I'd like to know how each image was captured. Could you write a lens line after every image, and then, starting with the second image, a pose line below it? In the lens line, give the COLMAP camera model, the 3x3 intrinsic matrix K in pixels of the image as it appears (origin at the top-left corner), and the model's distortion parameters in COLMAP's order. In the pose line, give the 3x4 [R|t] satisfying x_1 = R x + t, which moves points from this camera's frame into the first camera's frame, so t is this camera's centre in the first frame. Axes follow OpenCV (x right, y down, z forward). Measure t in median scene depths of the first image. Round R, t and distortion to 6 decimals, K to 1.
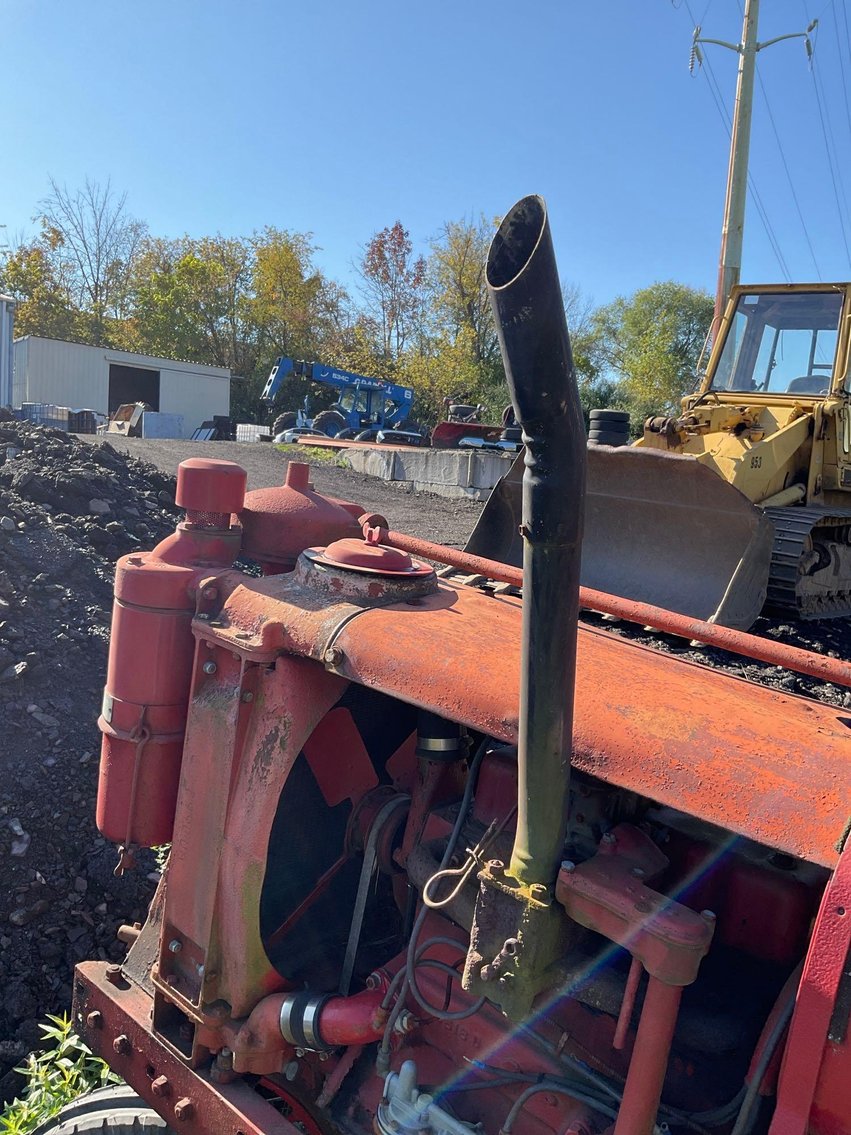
lens RADIAL K [[933.7, 0, 425.5], [0, 933.7, 567.5], [0, 0, 1]] dist [0.097382, -0.192576]
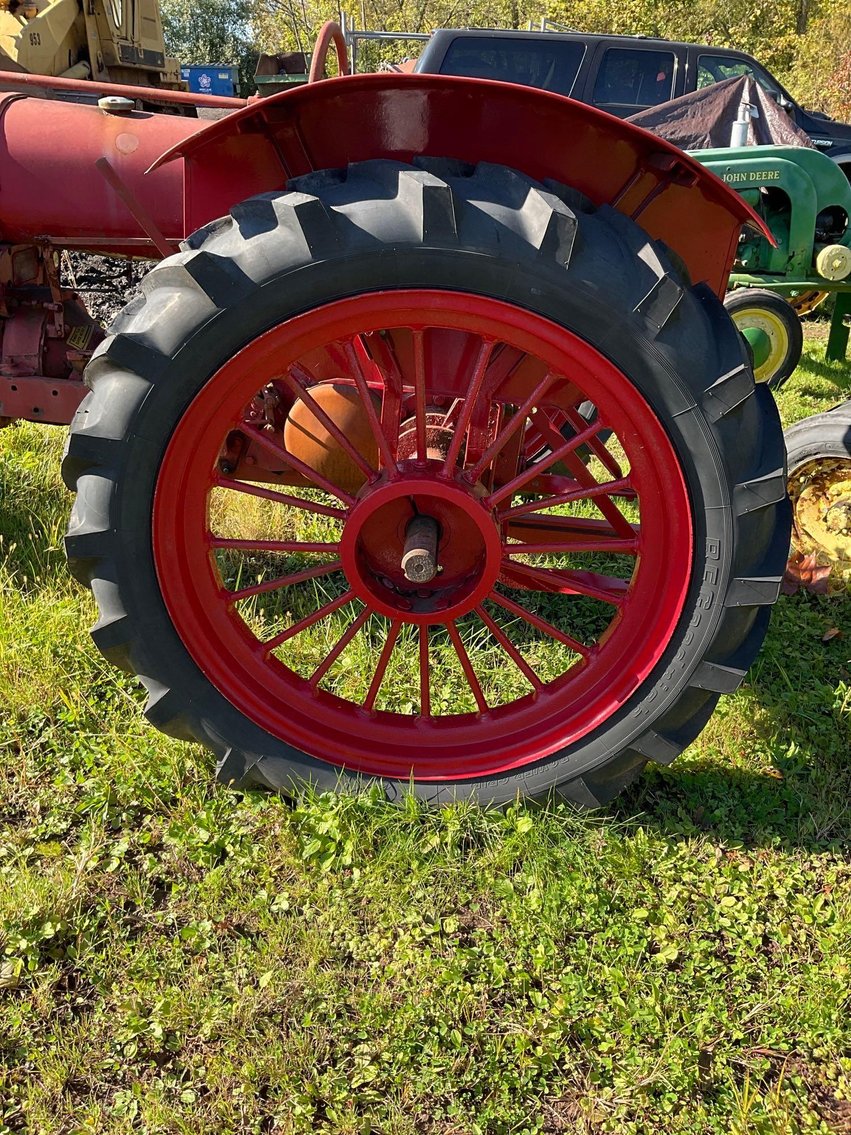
lens RADIAL K [[933.7, 0, 425.5], [0, 933.7, 567.5], [0, 0, 1]] dist [0.097382, -0.192576]
pose [[0.793063, -0.327496, 0.513611, -0.034756], [0.112352, 0.907353, 0.405078, 0.044239], [-0.598688, -0.263548, 0.756383, -0.198198]]
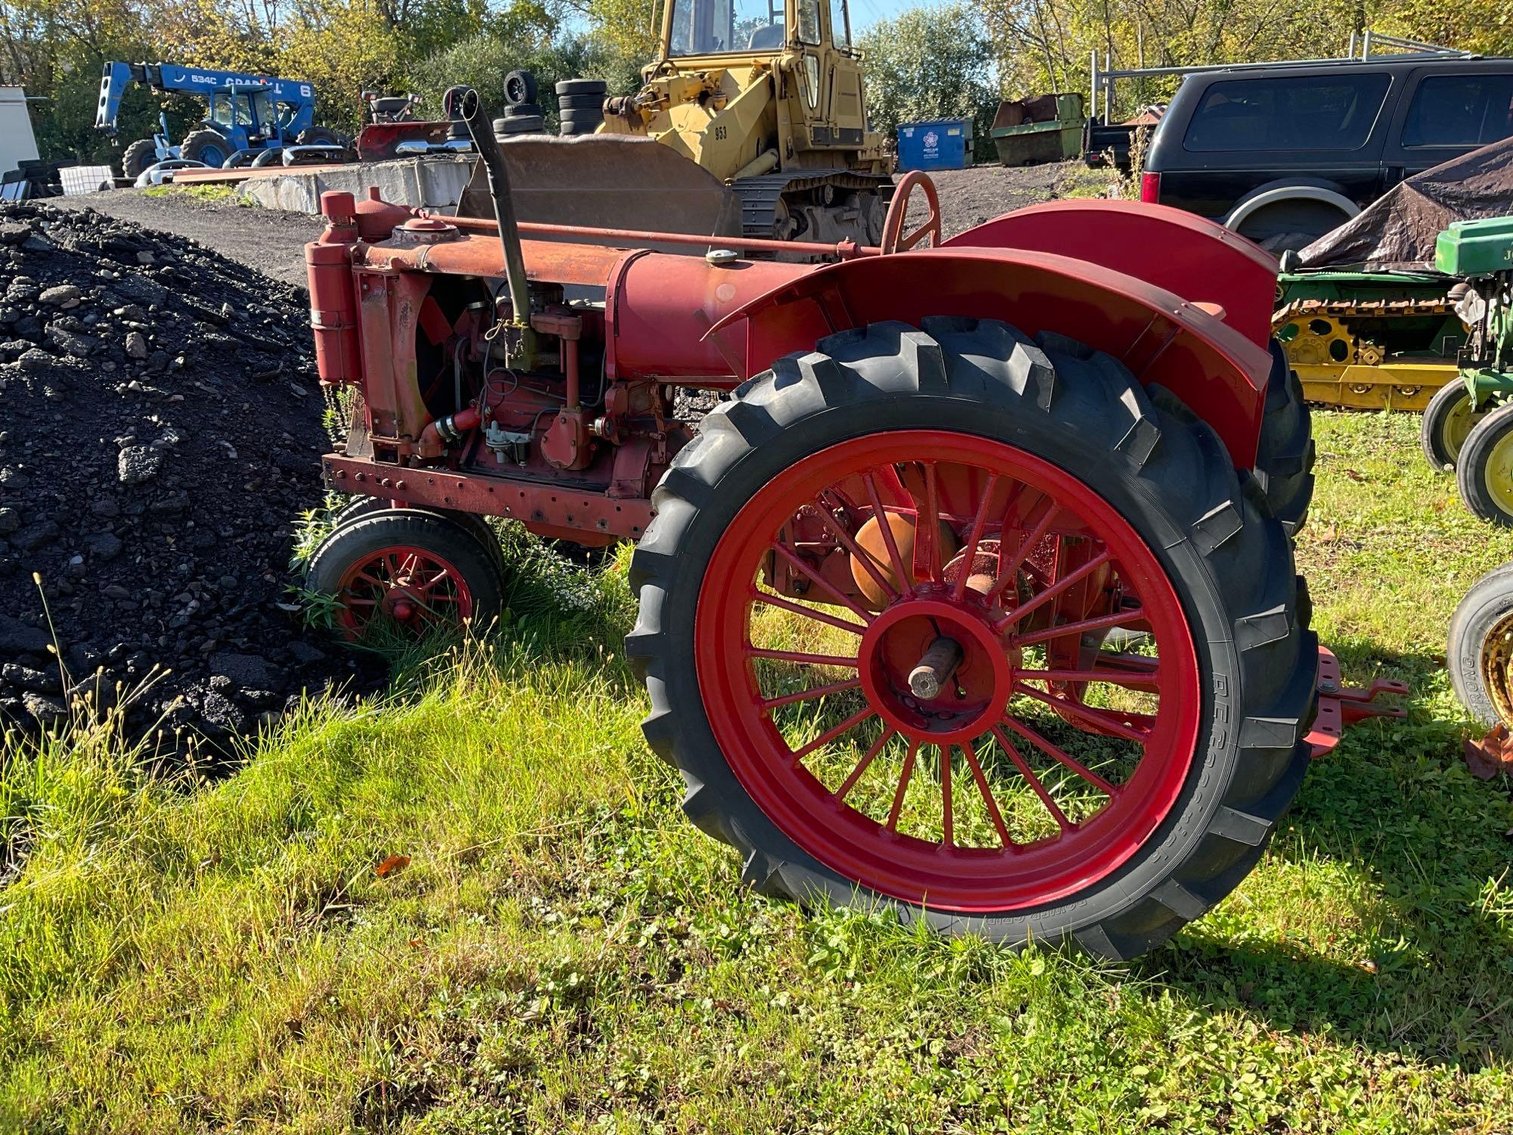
lens RADIAL K [[1244.7, 0, 747.7], [0, 1244.7, 567.2], [0, 0, 1]] dist [0.097382, -0.192576]
pose [[0.945579, -0.222827, 0.237123, -0.030822], [0.169886, 0.959600, 0.224289, 0.030934], [-0.277522, -0.171800, 0.945234, -0.293079]]
